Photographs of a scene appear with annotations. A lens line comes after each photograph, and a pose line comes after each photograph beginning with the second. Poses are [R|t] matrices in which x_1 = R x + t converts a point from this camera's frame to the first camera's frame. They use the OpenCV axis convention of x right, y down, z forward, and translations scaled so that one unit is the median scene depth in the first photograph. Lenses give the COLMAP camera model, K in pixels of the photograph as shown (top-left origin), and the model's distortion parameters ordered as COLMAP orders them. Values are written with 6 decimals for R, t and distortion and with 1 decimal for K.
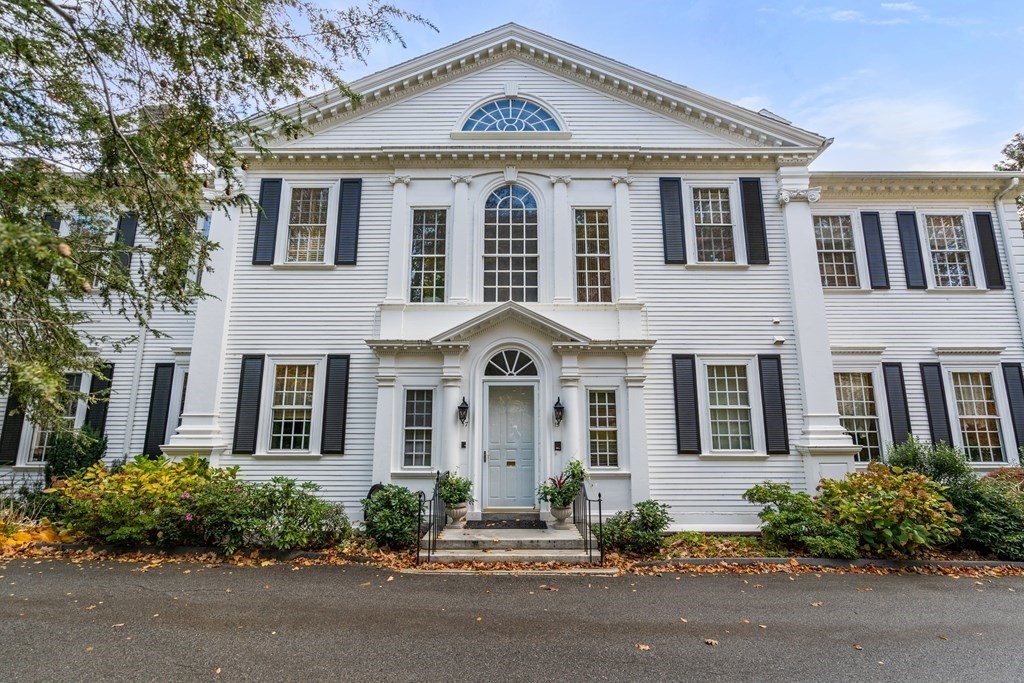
lens RADIAL K [[463.1, 0, 514.7], [0, 463.1, 340.6], [0, 0, 1]] dist [-0.003760, 0.000624]
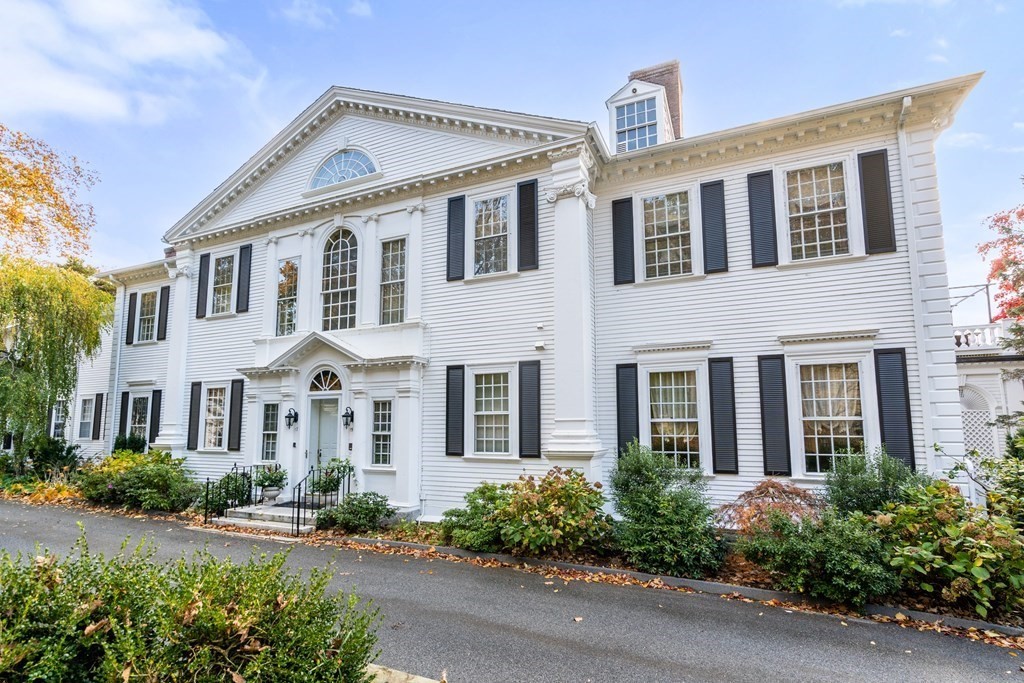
lens RADIAL K [[490.5, 0, 511.6], [0, 490.5, 376.9], [0, 0, 1]] dist [-0.009618, 0.000023]
pose [[0.914195, -0.045738, -0.402686, 0.900197], [0.075378, 0.995463, 0.058061, 0.000152], [0.398204, -0.083433, 0.913495, -0.000193]]
